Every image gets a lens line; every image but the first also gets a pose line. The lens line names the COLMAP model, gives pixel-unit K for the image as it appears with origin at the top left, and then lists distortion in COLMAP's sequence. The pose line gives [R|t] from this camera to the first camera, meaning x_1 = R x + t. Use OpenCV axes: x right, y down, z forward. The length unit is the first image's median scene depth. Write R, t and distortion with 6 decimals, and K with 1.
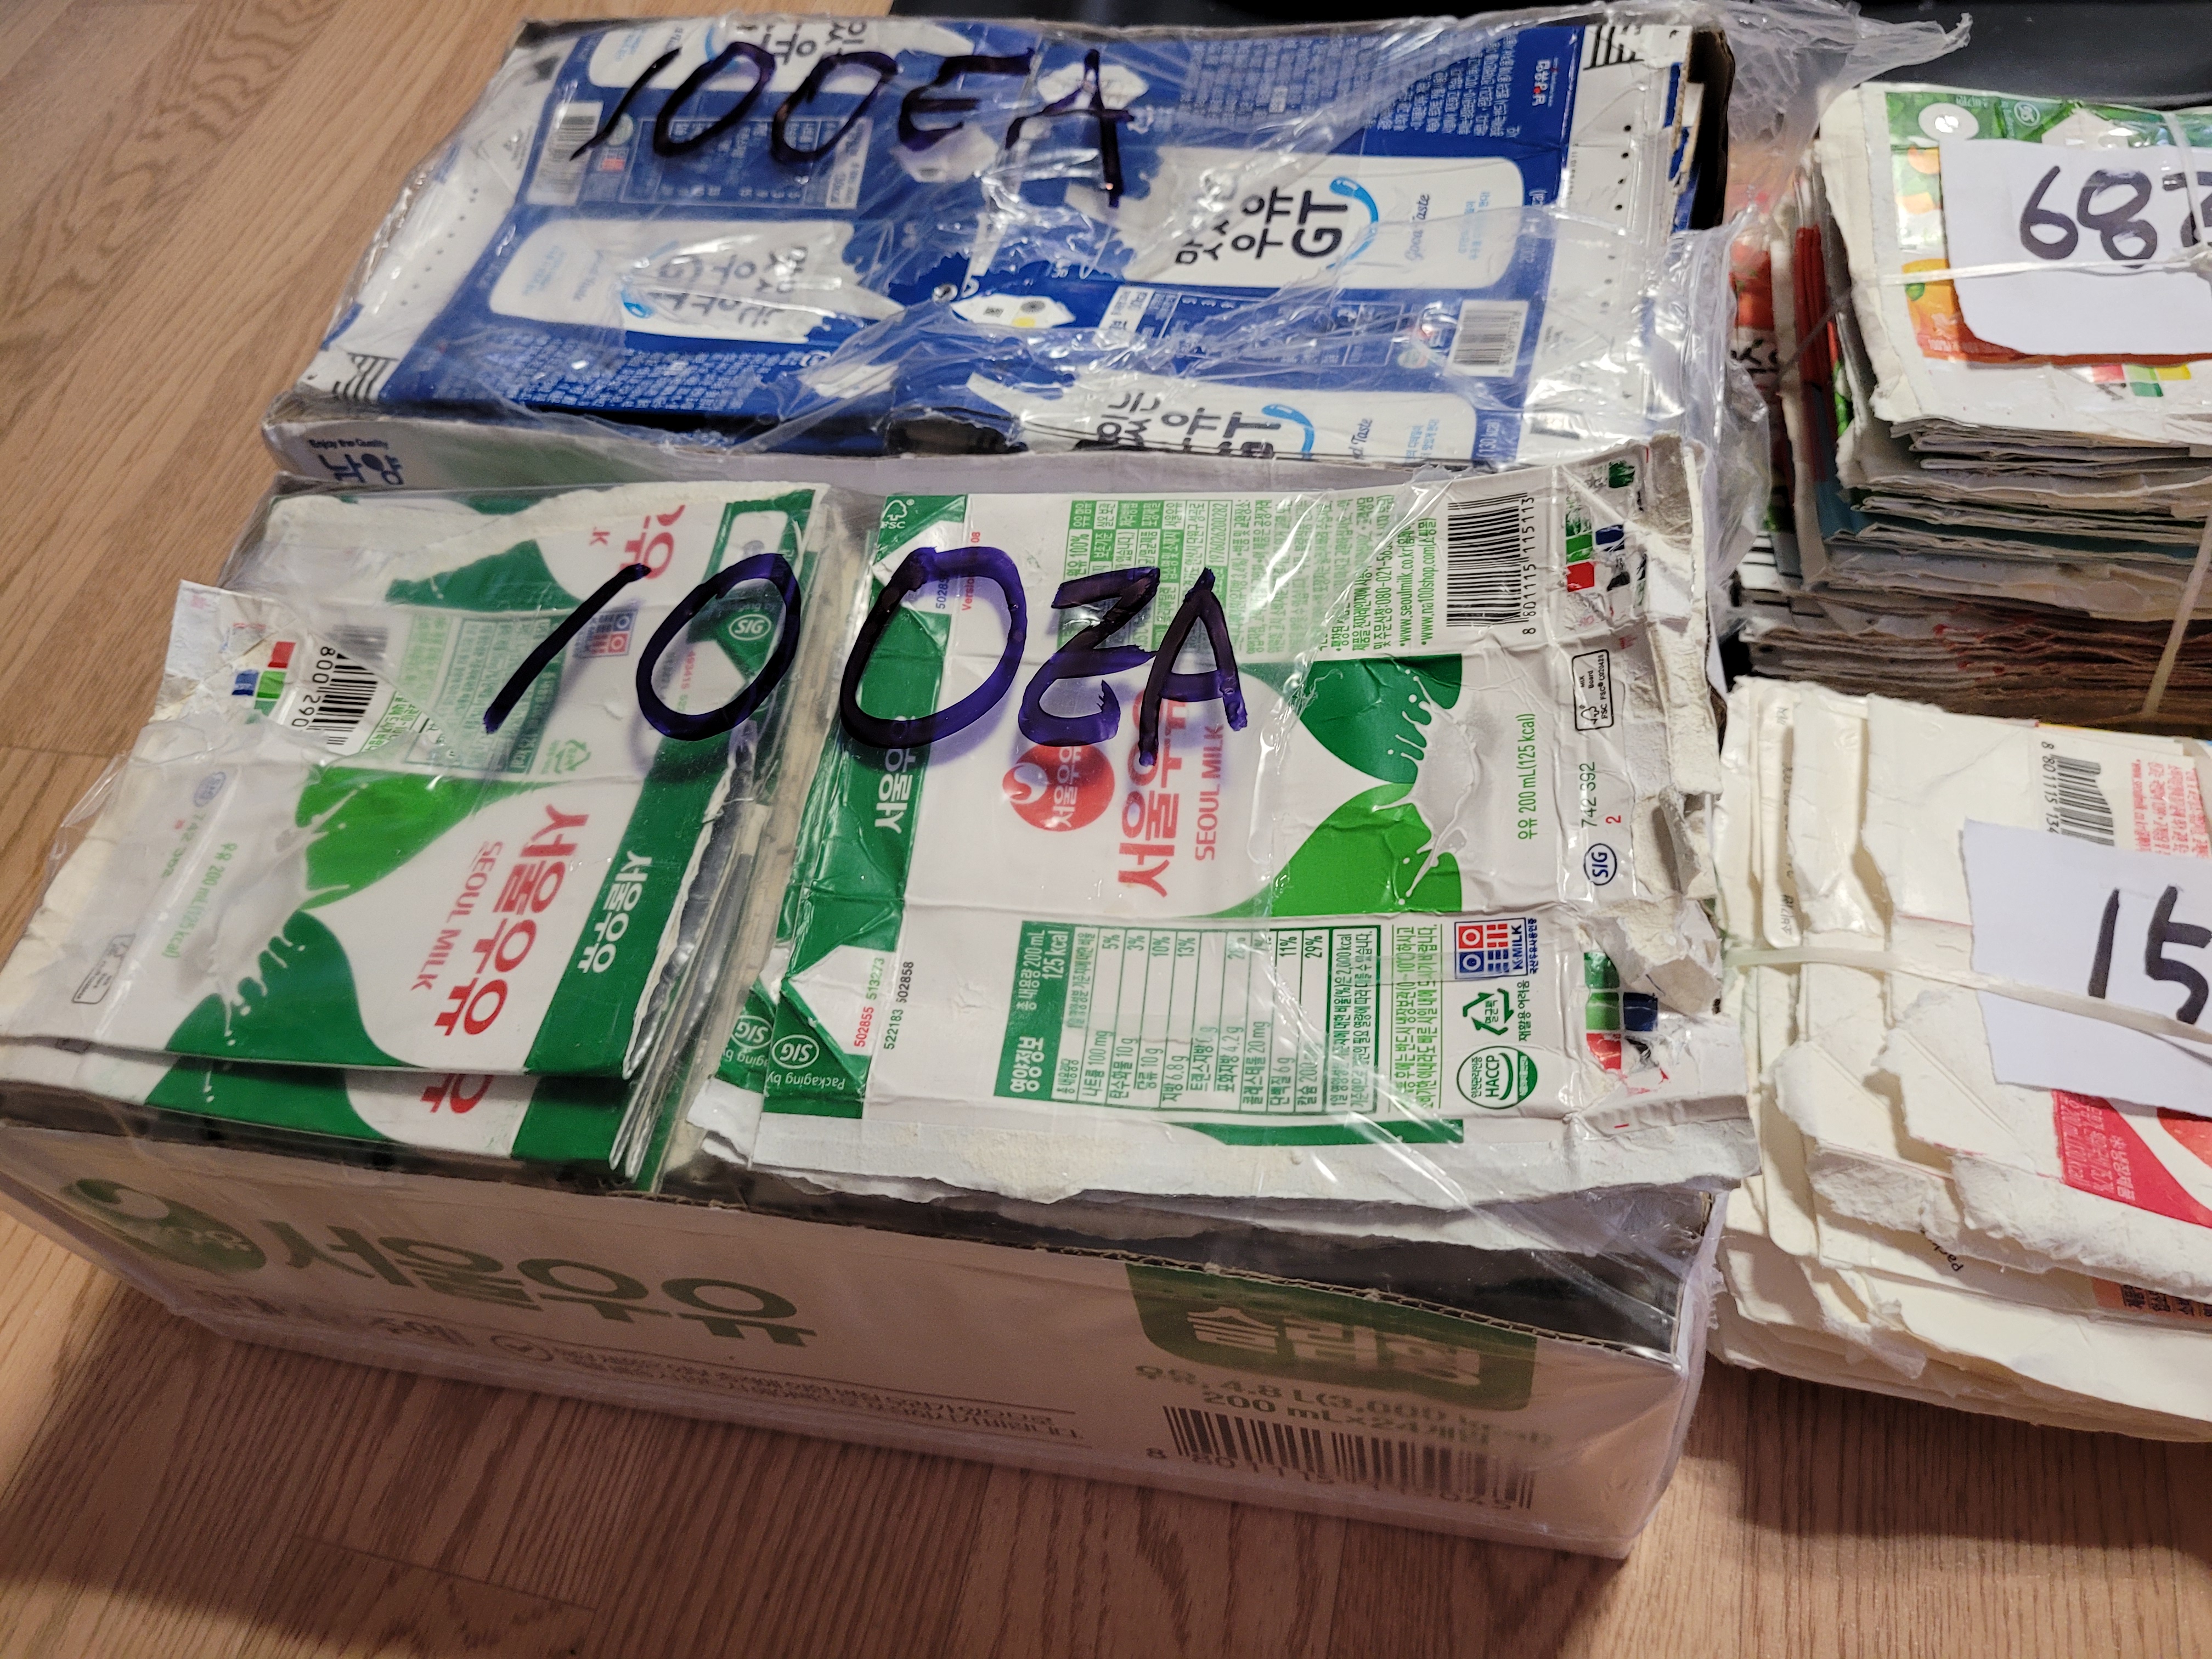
lens RADIAL K [[1691.7, 0, 1106.0], [0, 1691.7, 829.5], [0, 0, 1]] dist [0.013626, -0.010764]
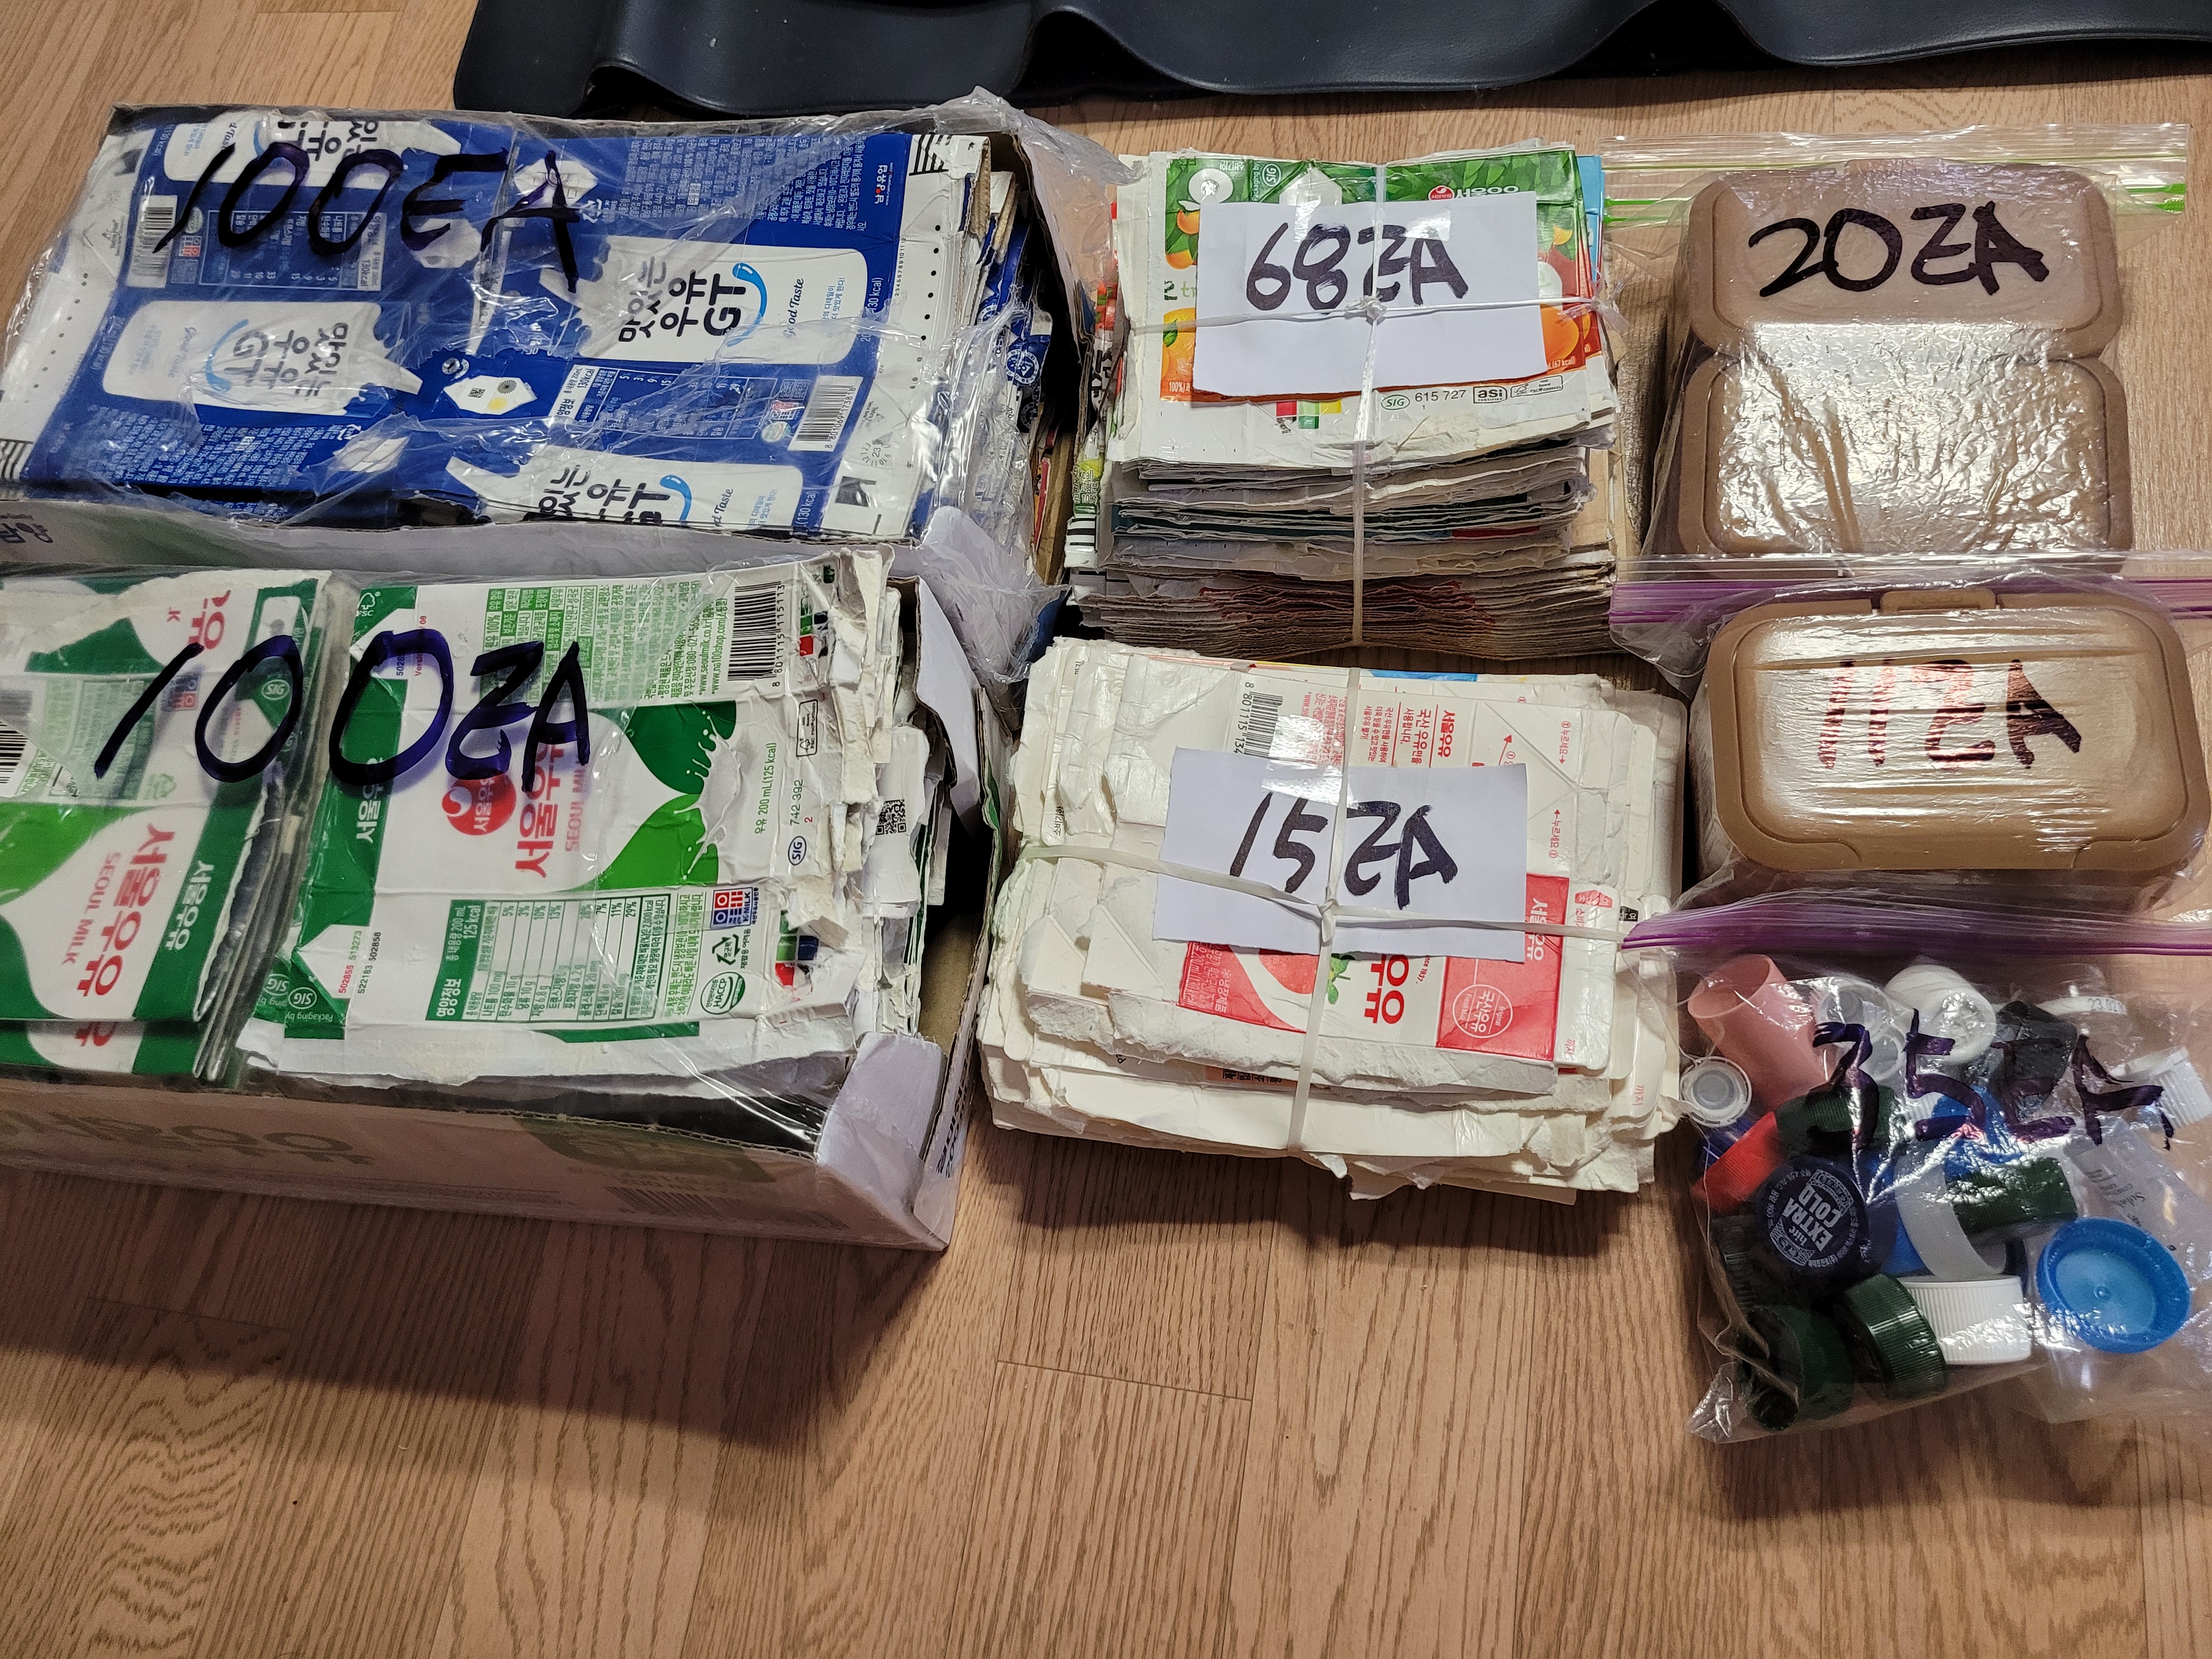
lens RADIAL K [[1676.4, 0, 1106.0], [0, 1676.4, 829.5], [0, 0, 1]] dist [0.048542, -0.054411]
pose [[0.997496, -0.067464, 0.021238, 0.409629], [0.062576, 0.981753, 0.179572, -0.196031], [-0.032965, -0.177793, 0.983516, -0.408052]]
